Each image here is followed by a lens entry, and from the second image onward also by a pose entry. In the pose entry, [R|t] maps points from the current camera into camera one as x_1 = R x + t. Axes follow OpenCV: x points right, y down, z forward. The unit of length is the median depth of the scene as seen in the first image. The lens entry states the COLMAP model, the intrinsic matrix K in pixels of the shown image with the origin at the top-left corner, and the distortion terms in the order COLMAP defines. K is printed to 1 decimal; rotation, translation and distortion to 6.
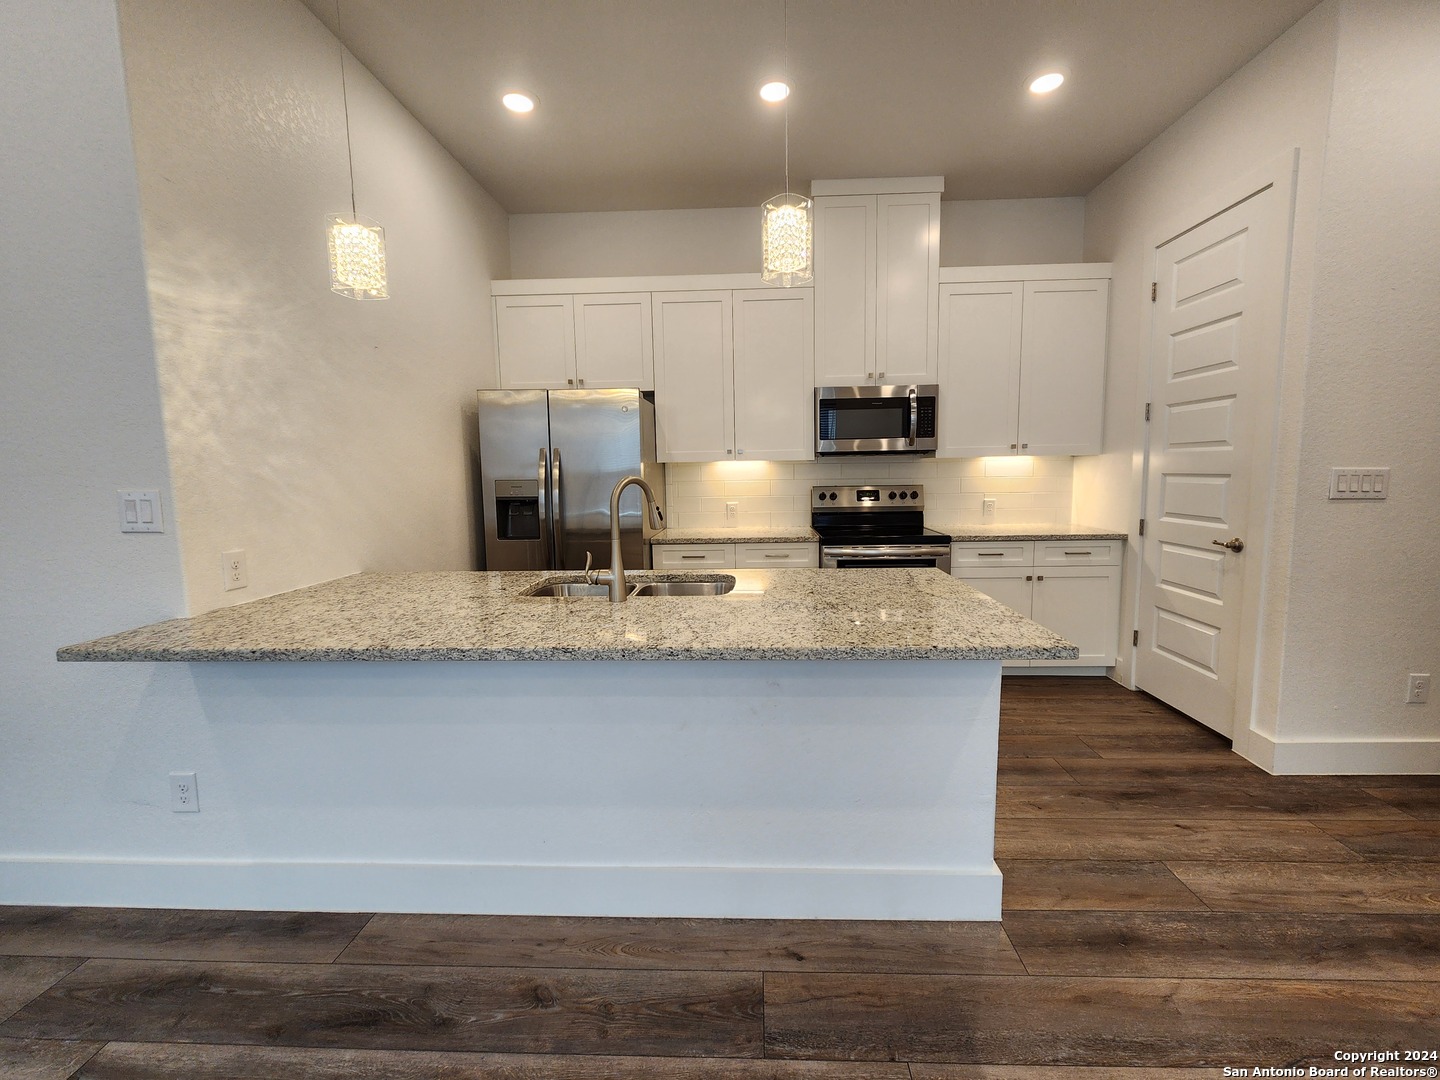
lens RADIAL K [[584.9, 0, 734.1], [0, 584.9, 530.1], [0, 0, 1]] dist [0.006031, -0.004579]
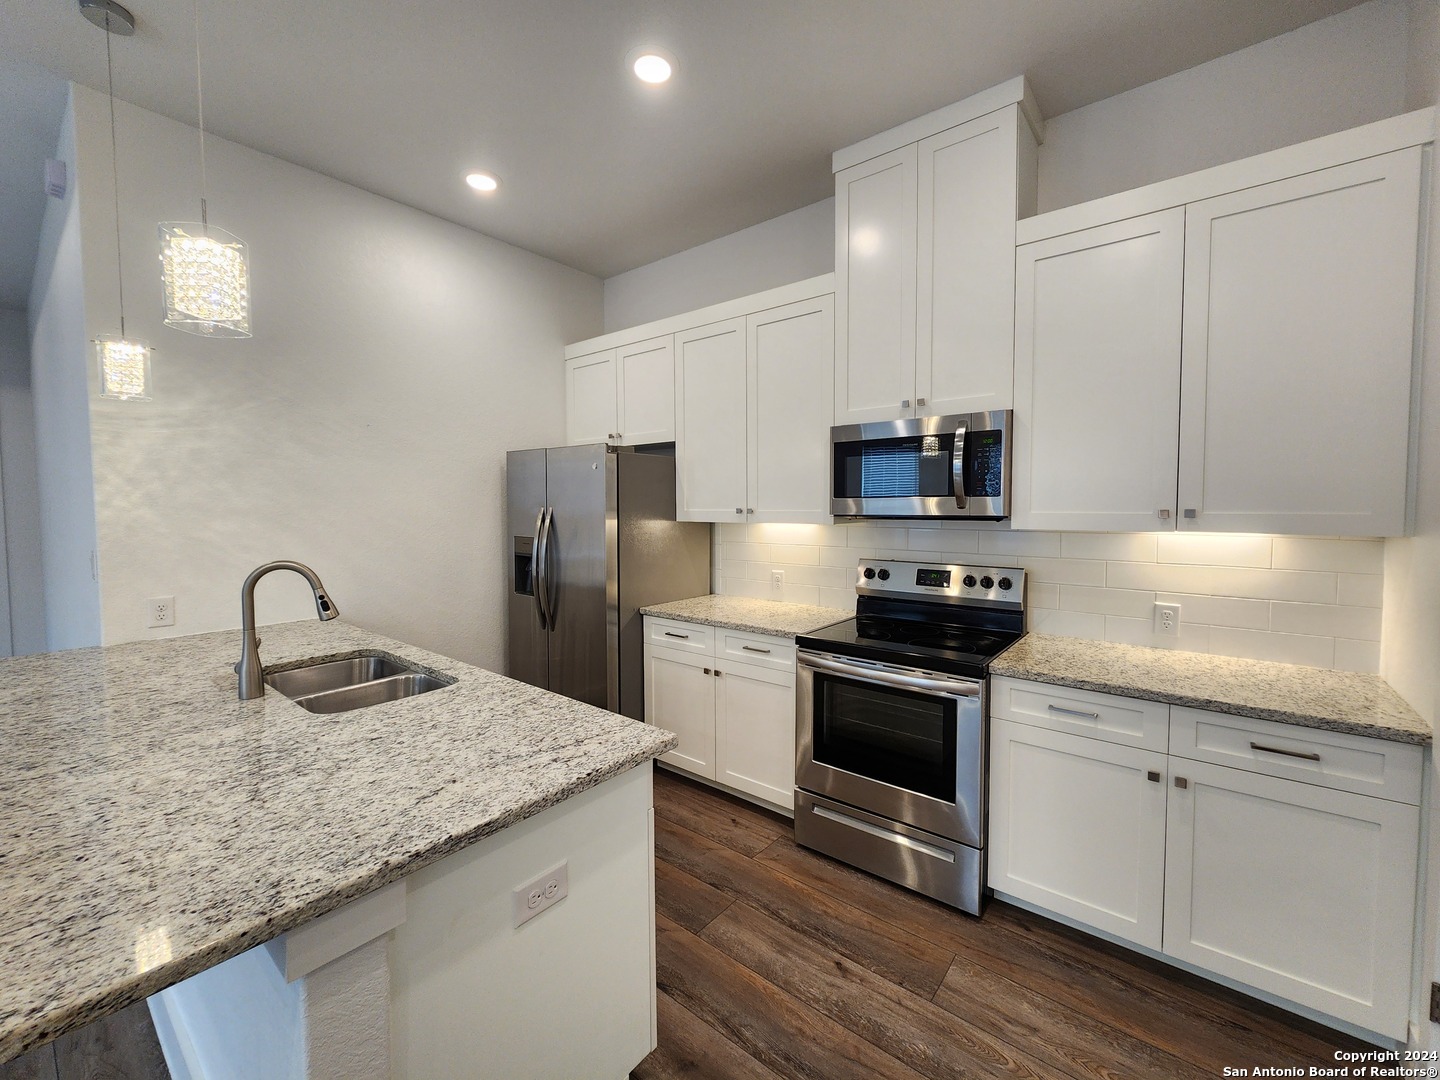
lens RADIAL K [[585.2, 0, 733.5], [0, 585.2, 528.6], [0, 0, 1]] dist [0.001973, -0.000285]
pose [[0.807812, 0.039124, -0.588140, 0.500245], [-0.071506, 0.996930, -0.031896, -0.088778], [0.585087, 0.067822, 0.808130, 0.364515]]
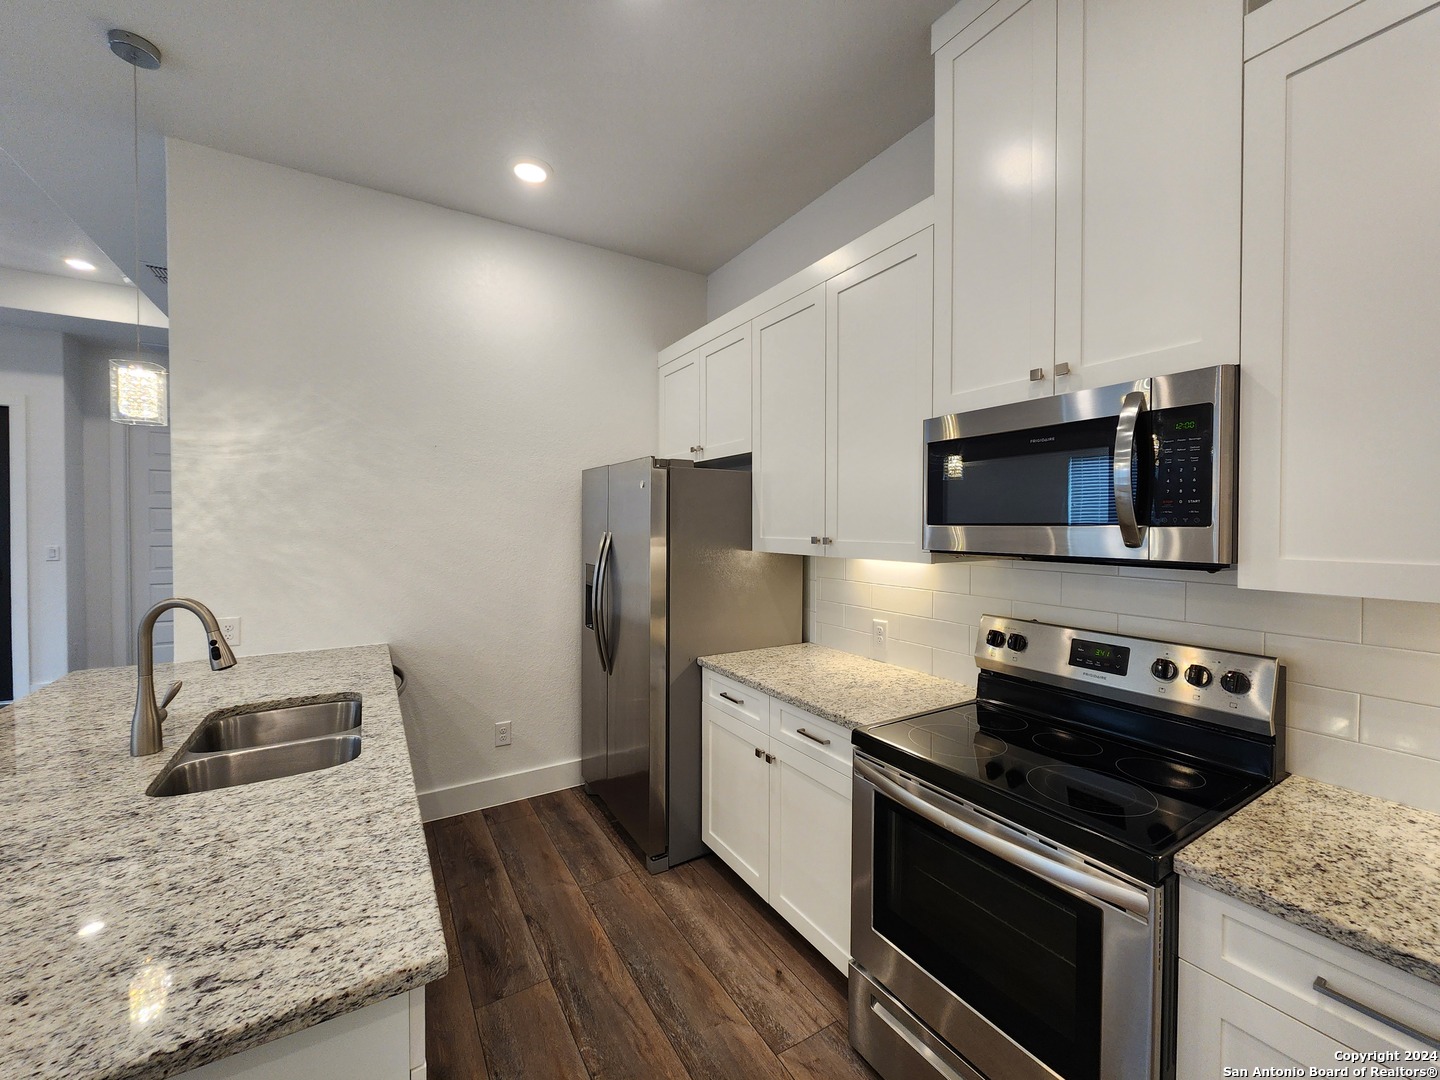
lens RADIAL K [[584.9, 0, 734.1], [0, 584.9, 530.1], [0, 0, 1]] dist [0.006031, -0.004579]
pose [[0.565746, 0.028517, -0.824086, 0.482903], [-0.097675, 0.994683, -0.032634, -0.124723], [0.818774, 0.098955, 0.565523, 0.626003]]
